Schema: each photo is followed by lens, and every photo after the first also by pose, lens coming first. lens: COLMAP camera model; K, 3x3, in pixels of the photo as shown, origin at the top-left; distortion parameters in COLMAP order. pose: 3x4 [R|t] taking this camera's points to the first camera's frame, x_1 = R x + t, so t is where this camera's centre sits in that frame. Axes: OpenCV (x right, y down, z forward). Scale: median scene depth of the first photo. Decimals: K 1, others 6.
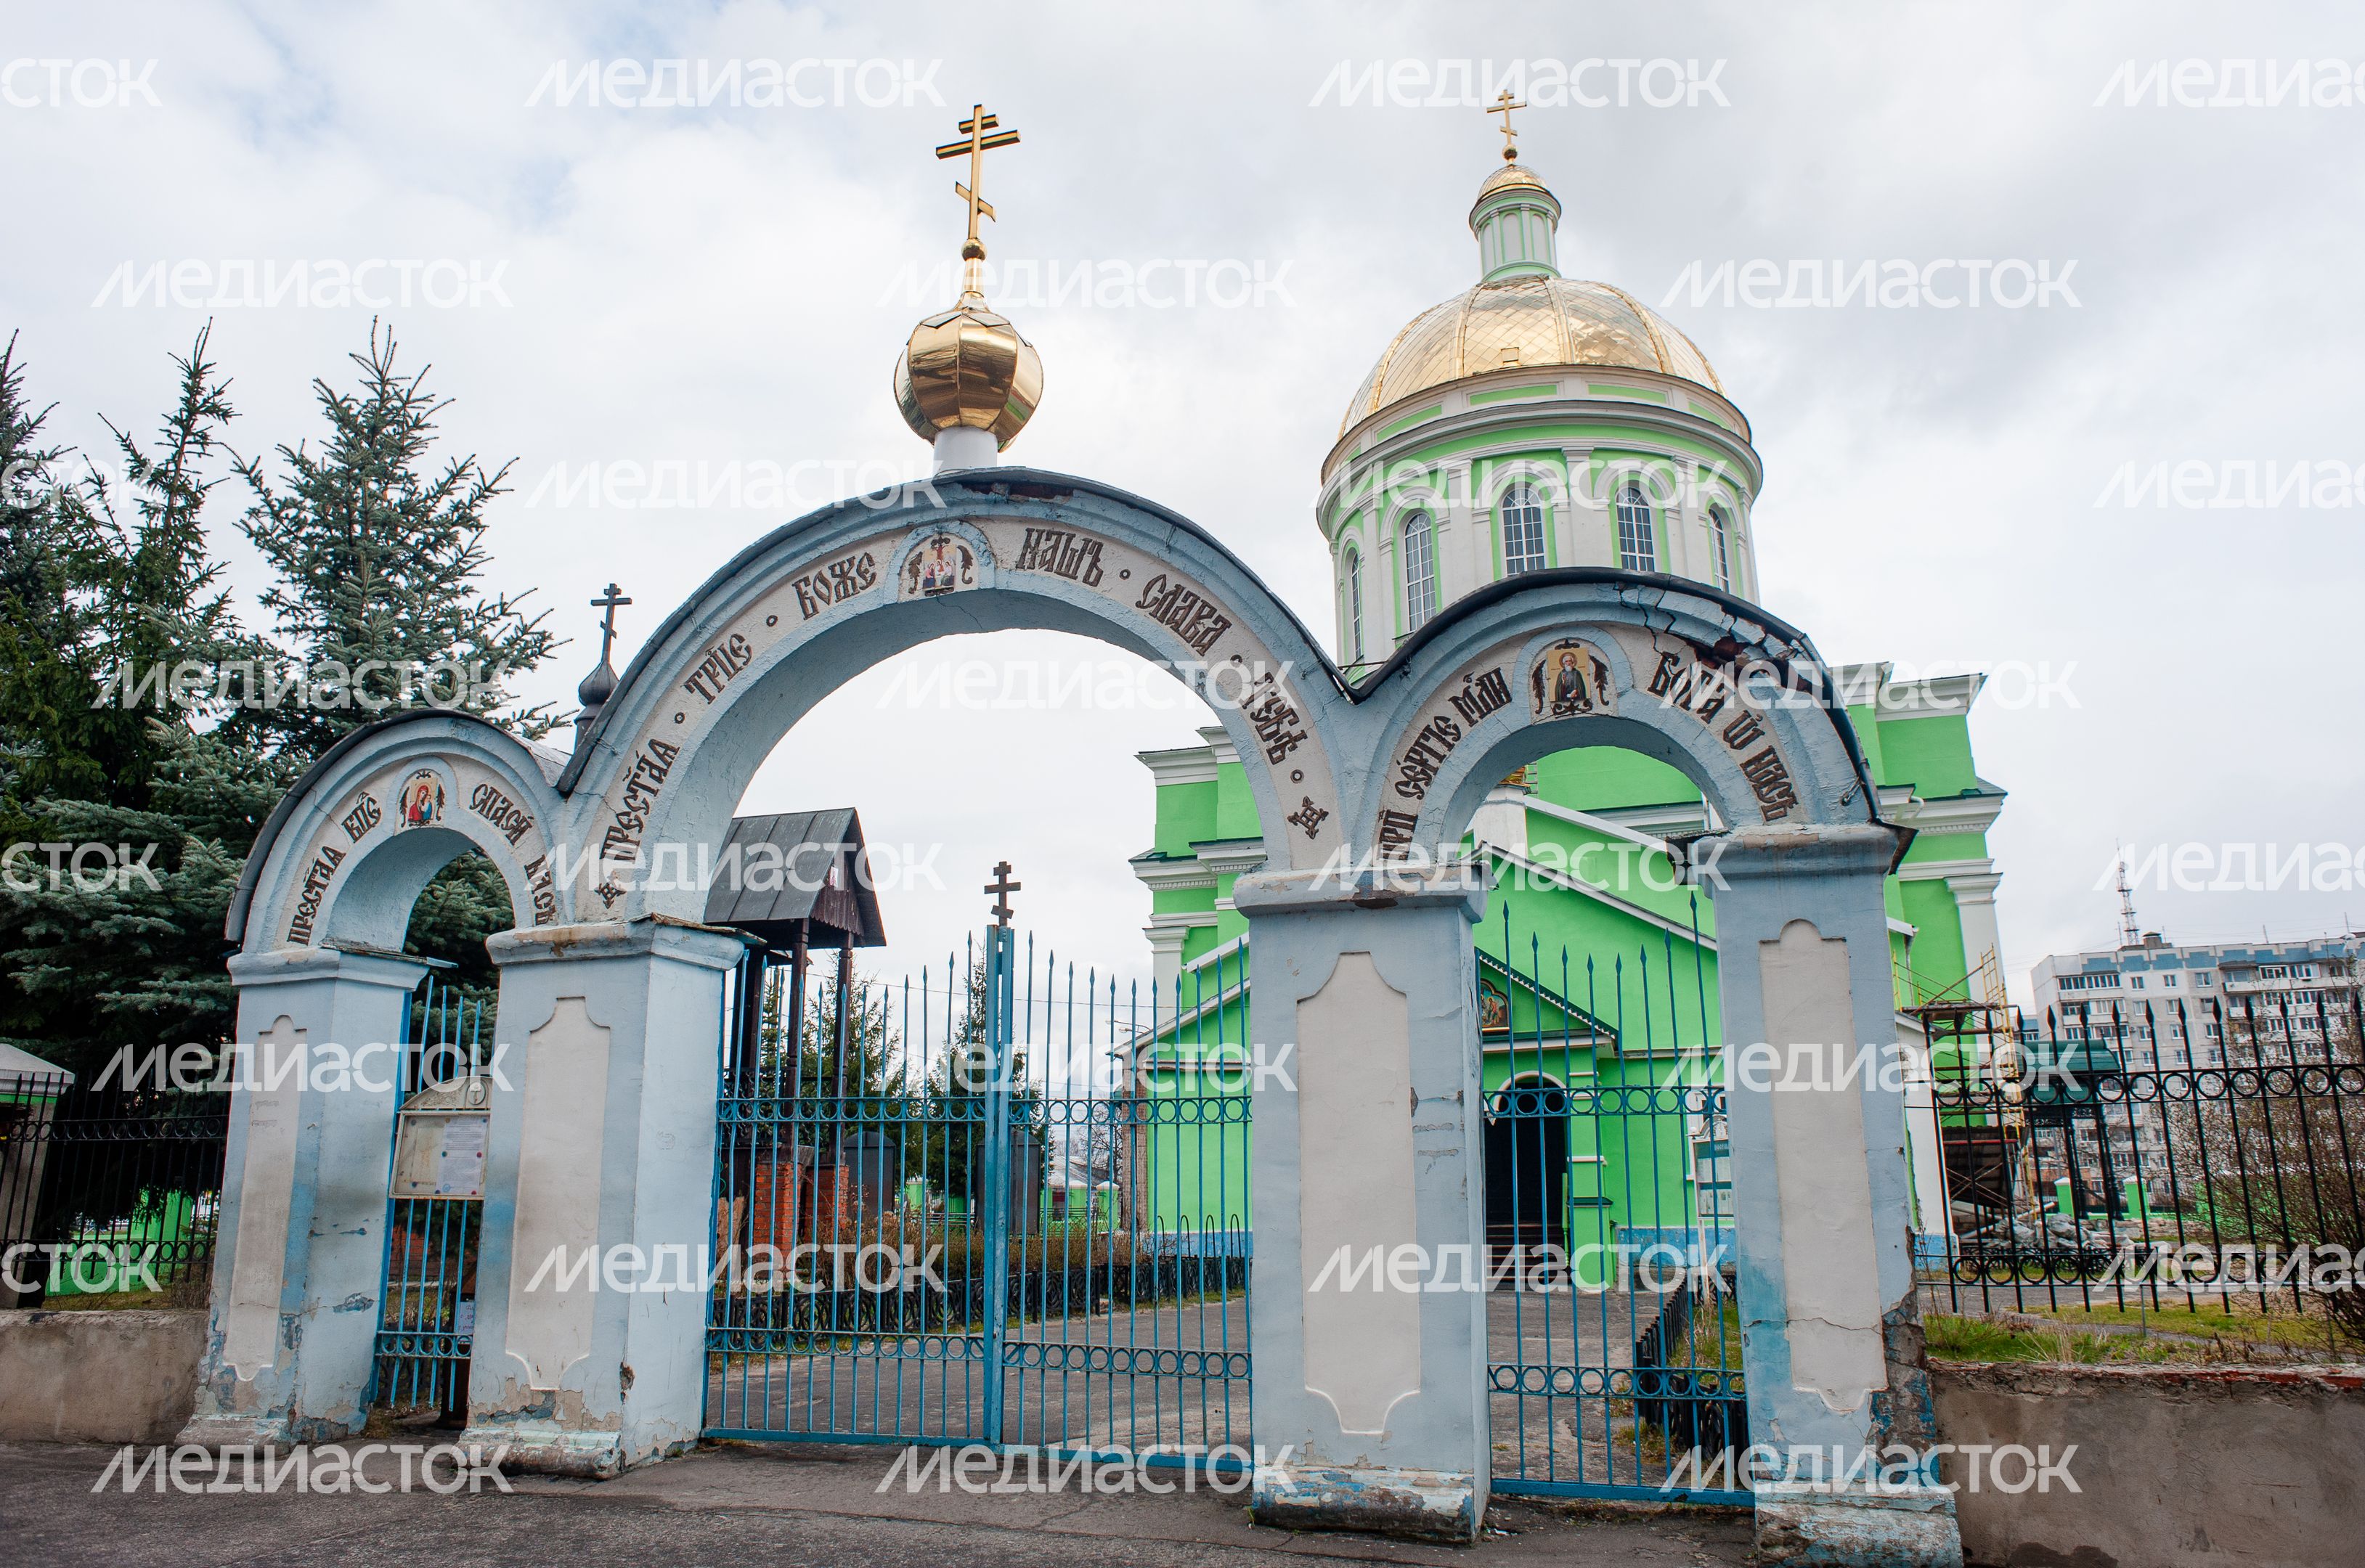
lens RADIAL K [[1733.2, 0, 1240.2], [0, 1733.2, 765.9], [0, 0, 1]] dist [-0.089338, 0.086732]
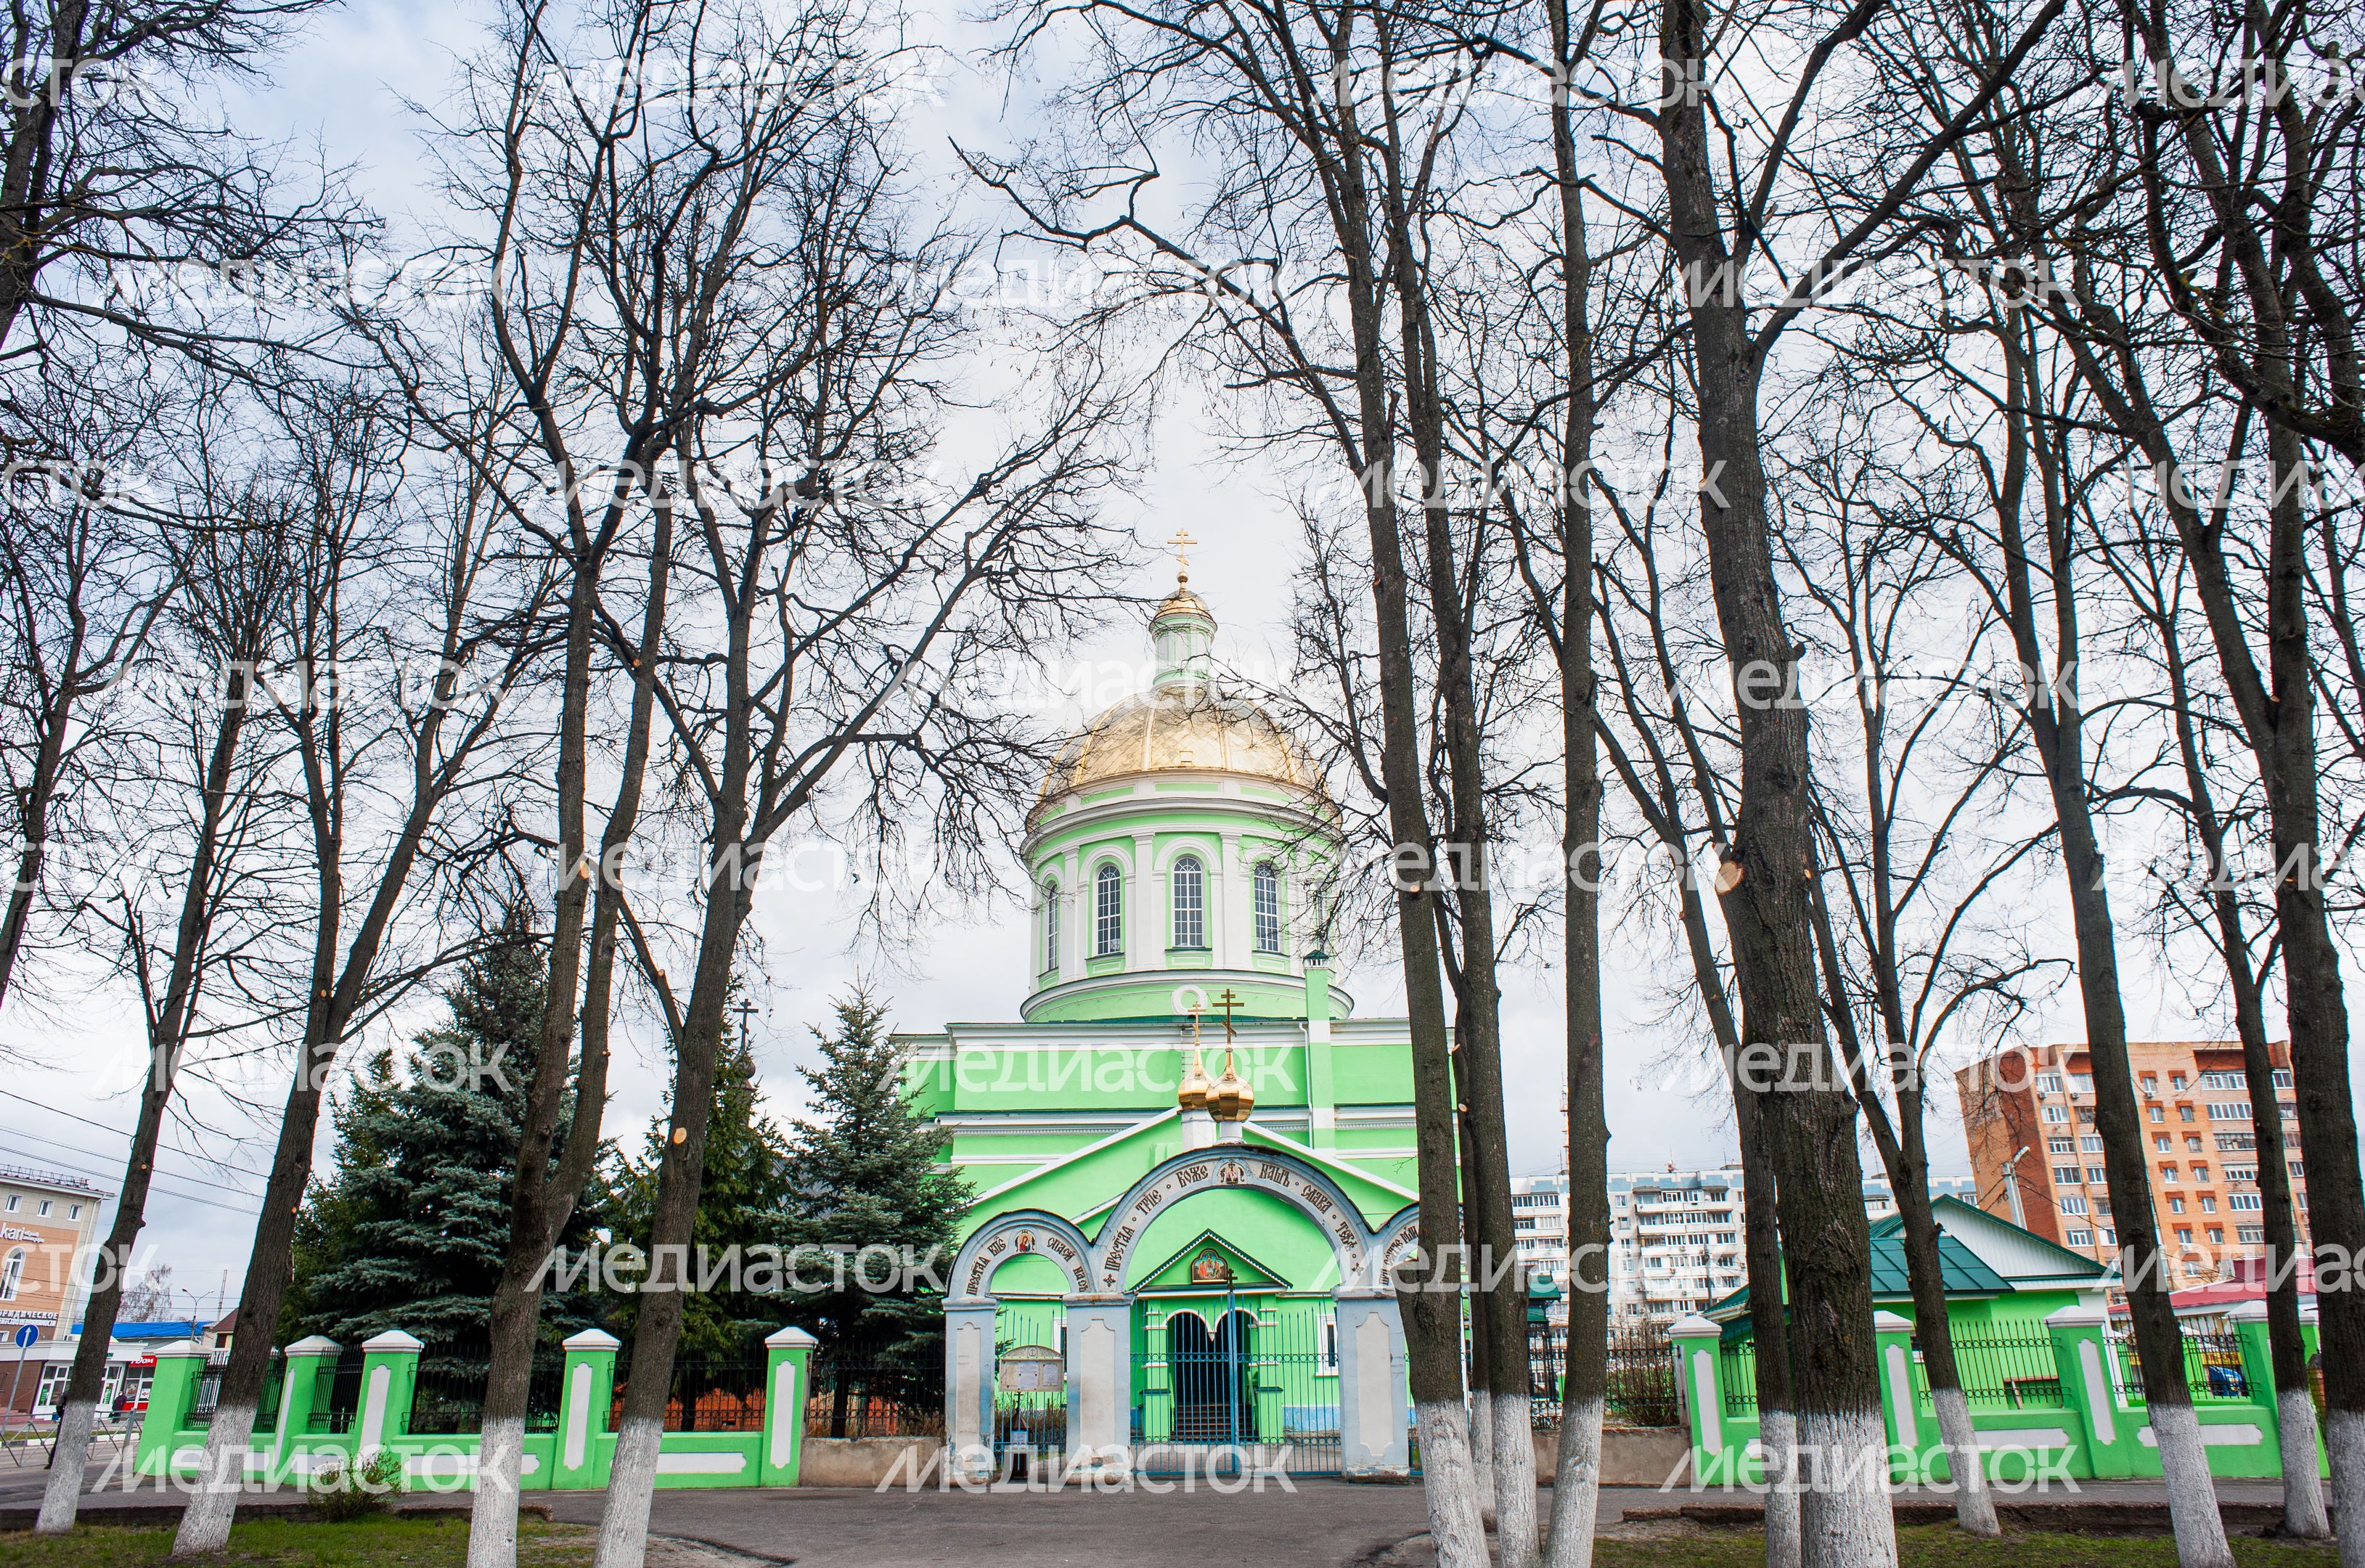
lens RADIAL K [[1680.6, 0, 1227.3], [0, 1680.6, 770.3], [0, 0, 1]] dist [-0.092673, 0.081779]
pose [[0.958862, 0.100037, 0.265663, -0.986651], [-0.071597, 0.990819, -0.114682, -0.455855], [-0.274696, 0.090943, 0.957221, -1.720485]]
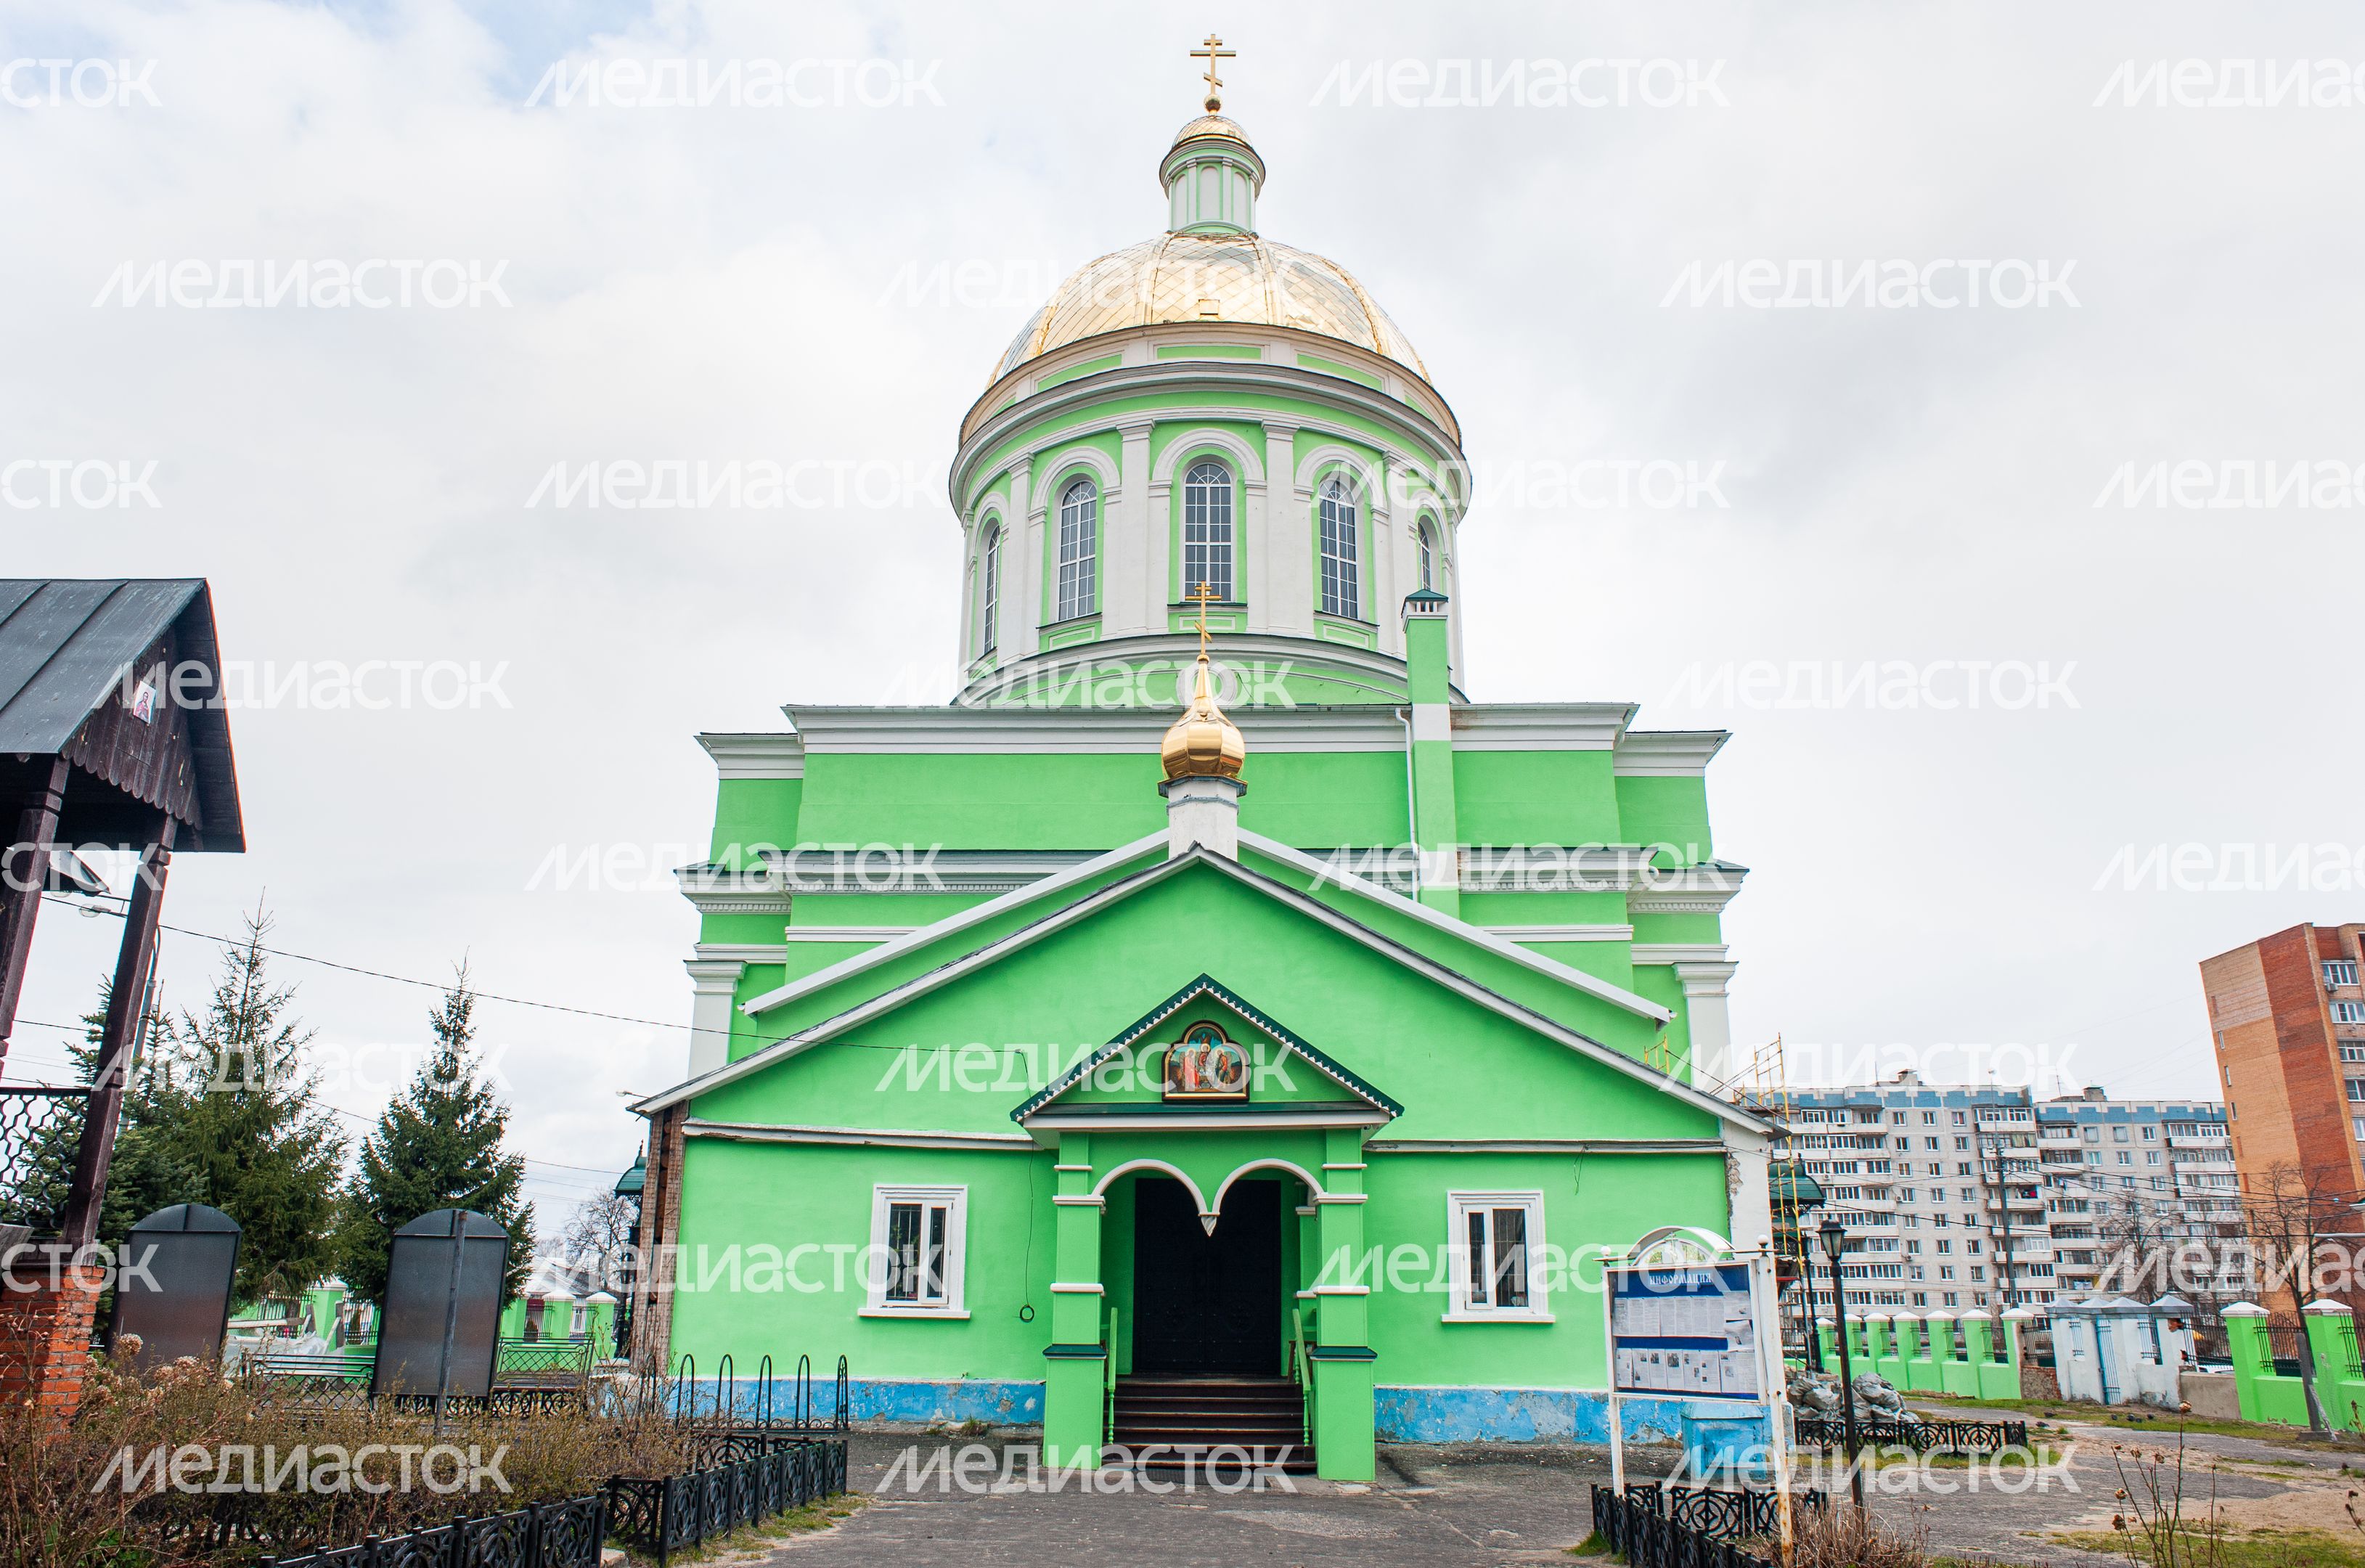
lens RADIAL K [[1800.2, 0, 1246.7], [0, 1800.2, 760.8], [0, 0, 1]] dist [-0.093542, 0.105381]
pose [[0.964491, 0.096319, 0.245925, -0.106633], [-0.082230, 0.994362, -0.066957, 0.217345], [-0.250988, 0.044357, 0.966973, 0.976265]]
